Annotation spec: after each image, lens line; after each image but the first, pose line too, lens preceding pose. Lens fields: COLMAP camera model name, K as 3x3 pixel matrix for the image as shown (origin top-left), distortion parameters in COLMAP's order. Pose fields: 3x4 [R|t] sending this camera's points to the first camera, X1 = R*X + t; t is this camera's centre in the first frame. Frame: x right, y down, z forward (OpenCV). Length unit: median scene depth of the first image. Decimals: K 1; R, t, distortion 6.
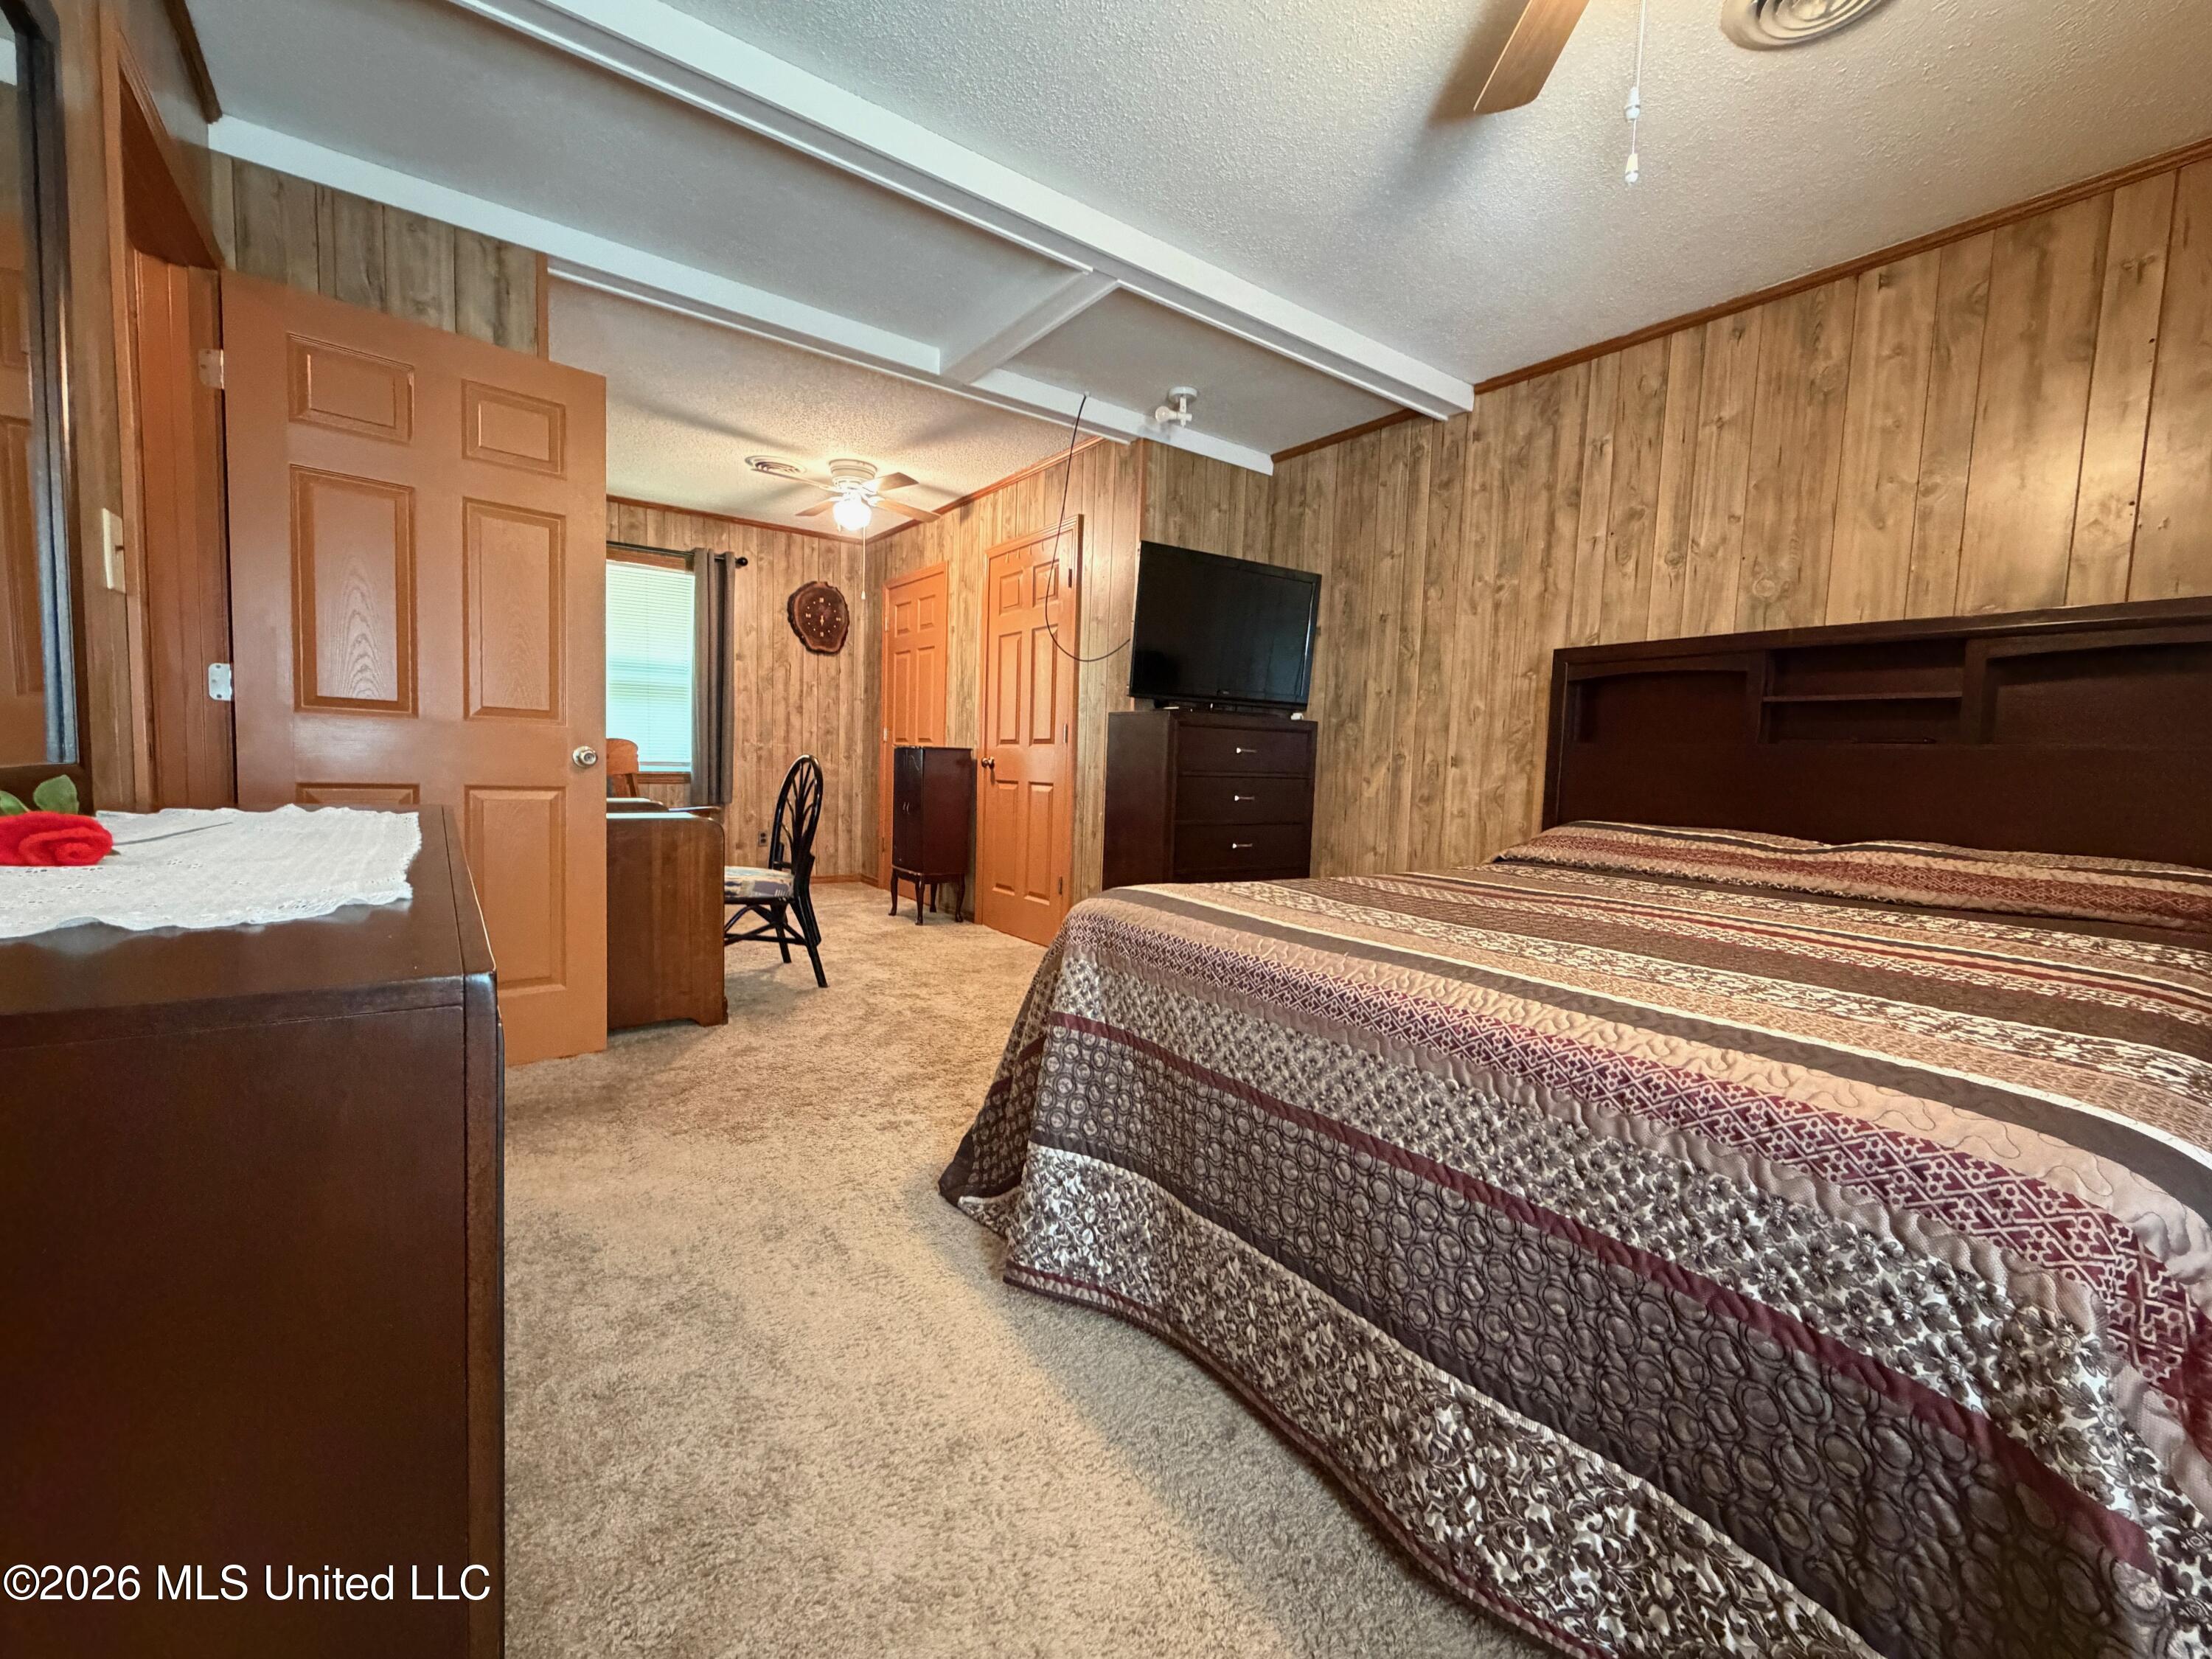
lens RADIAL K [[889.7, 0, 1098.7], [0, 889.7, 830.9], [0, 0, 1]] dist [0.000864, -0.000195]
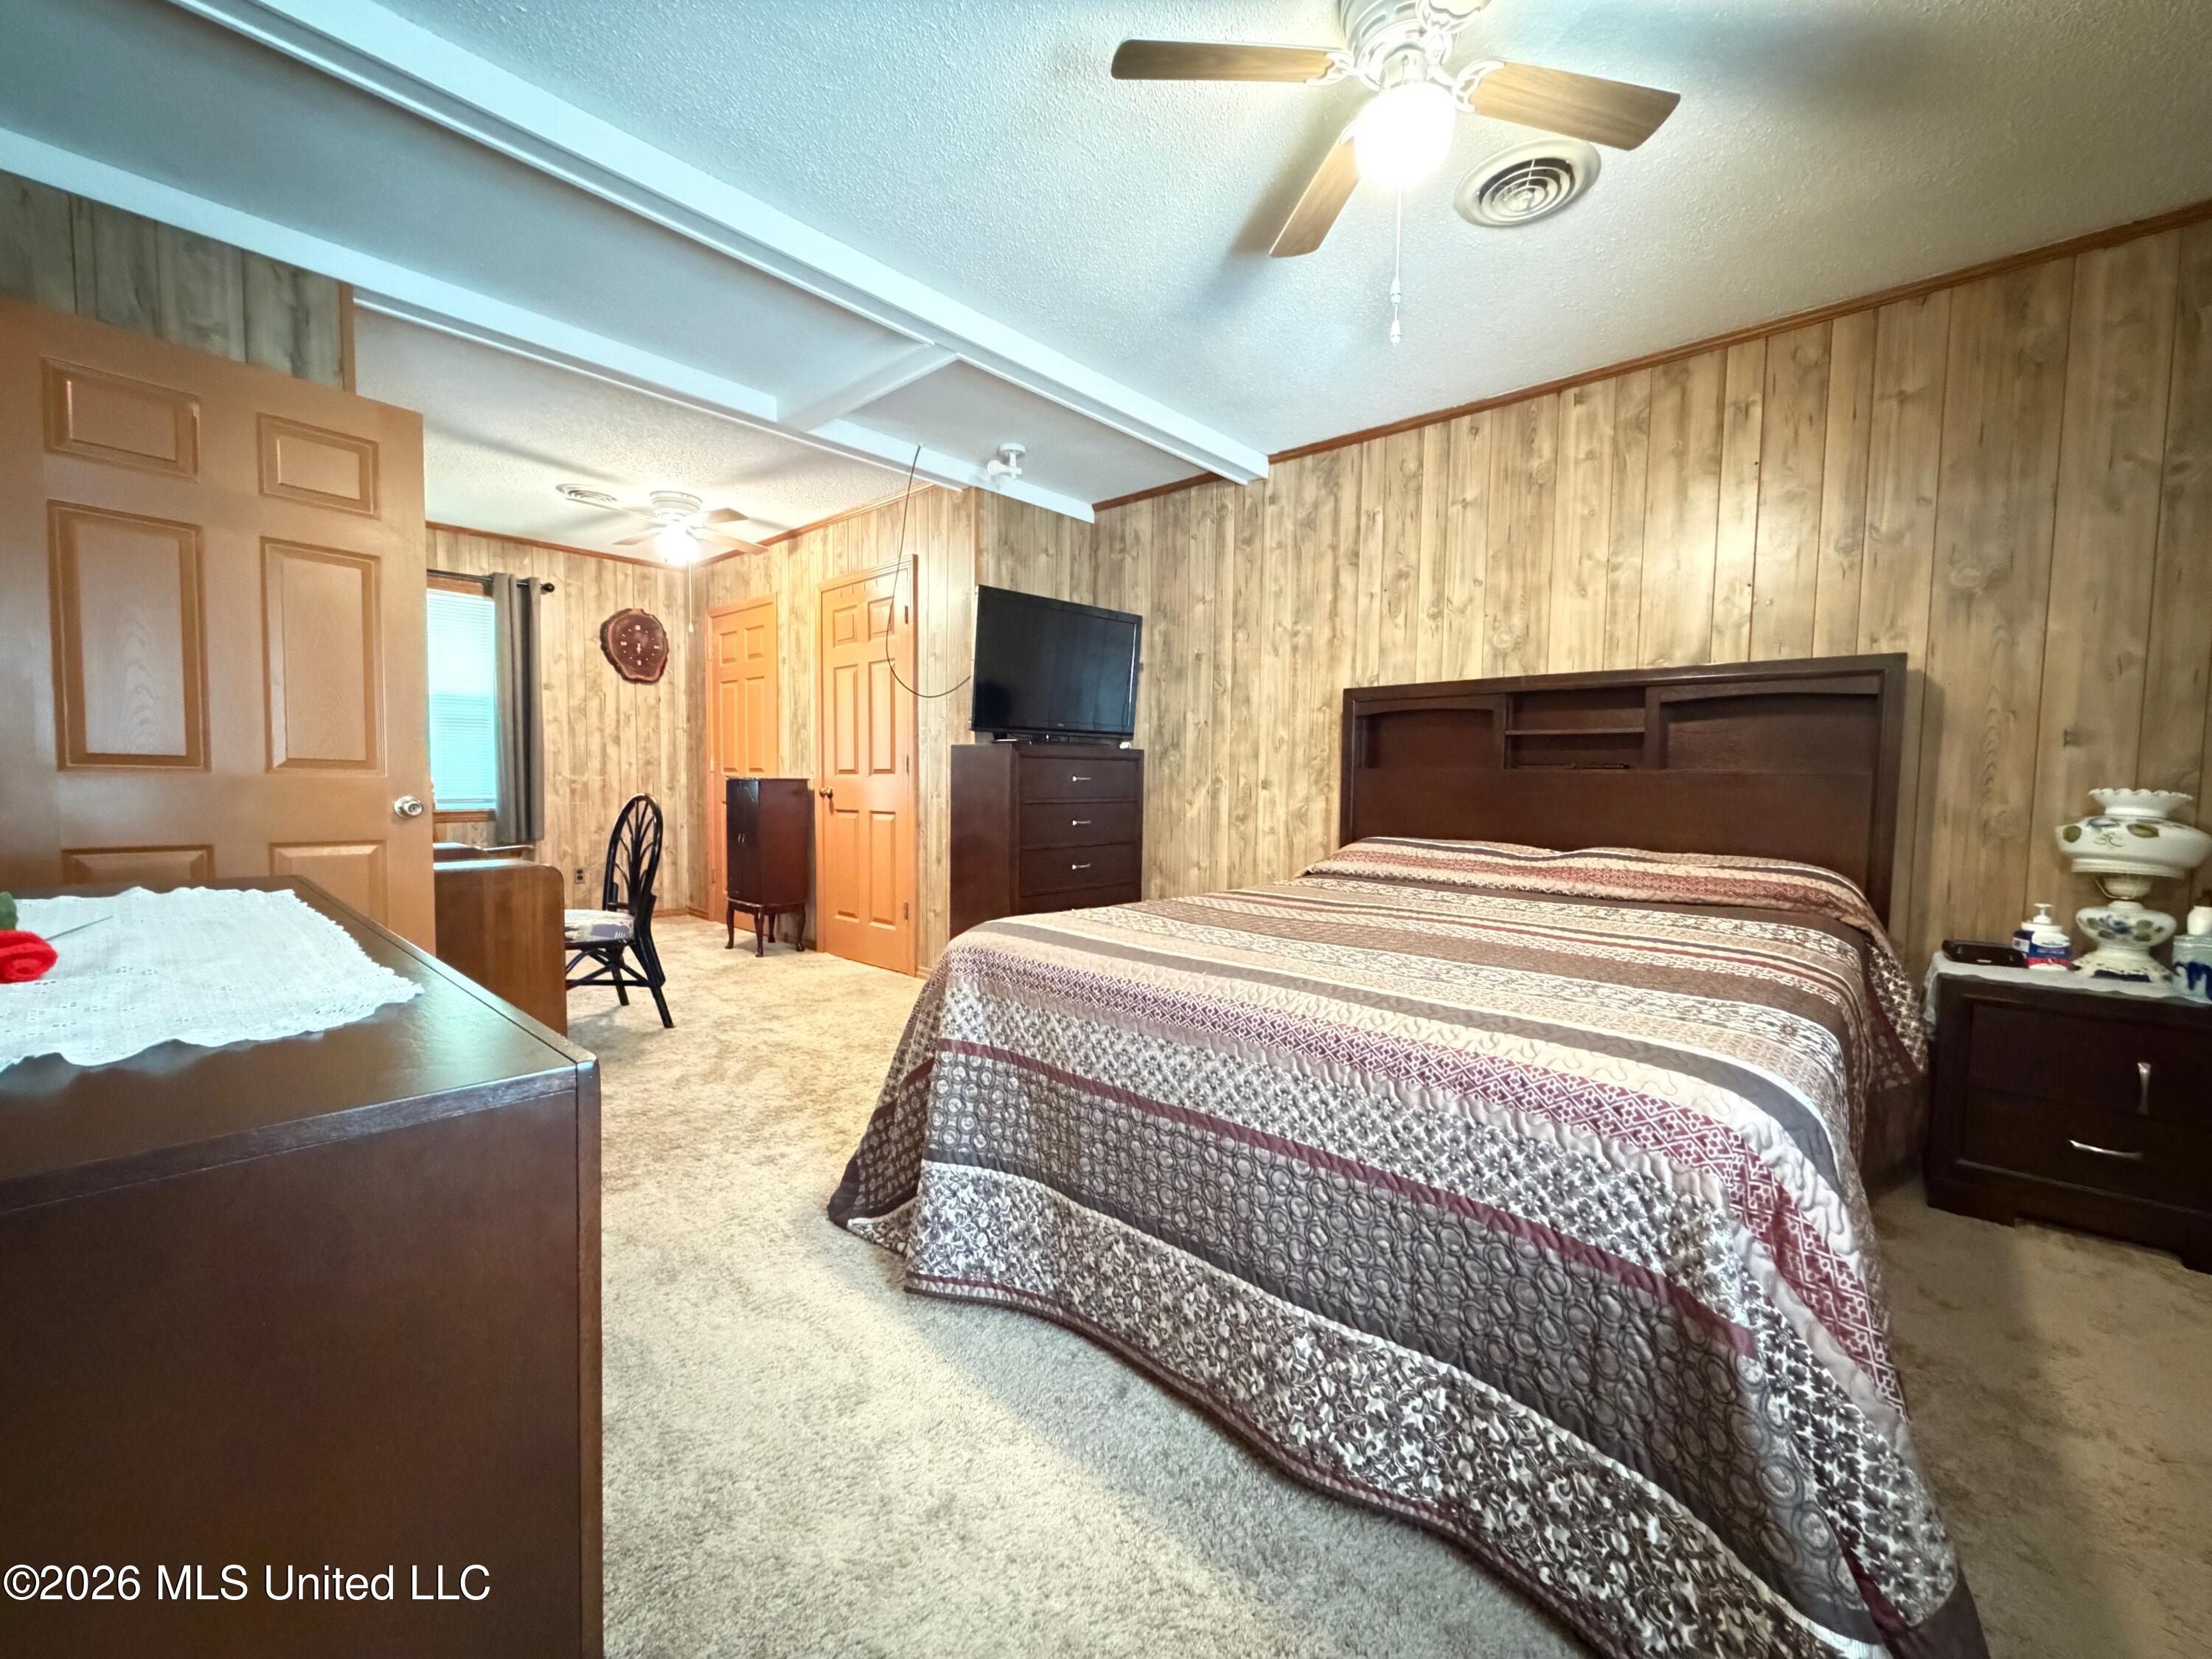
lens RADIAL K [[889.7, 0, 1077.7], [0, 889.7, 828.0], [0, 0, 1]] dist [0.000864, -0.000195]
pose [[0.981545, -0.035964, 0.187818, -0.070498], [0.037968, 0.999254, -0.007084, -0.036250], [-0.187423, 0.014084, 0.982178, -0.096638]]
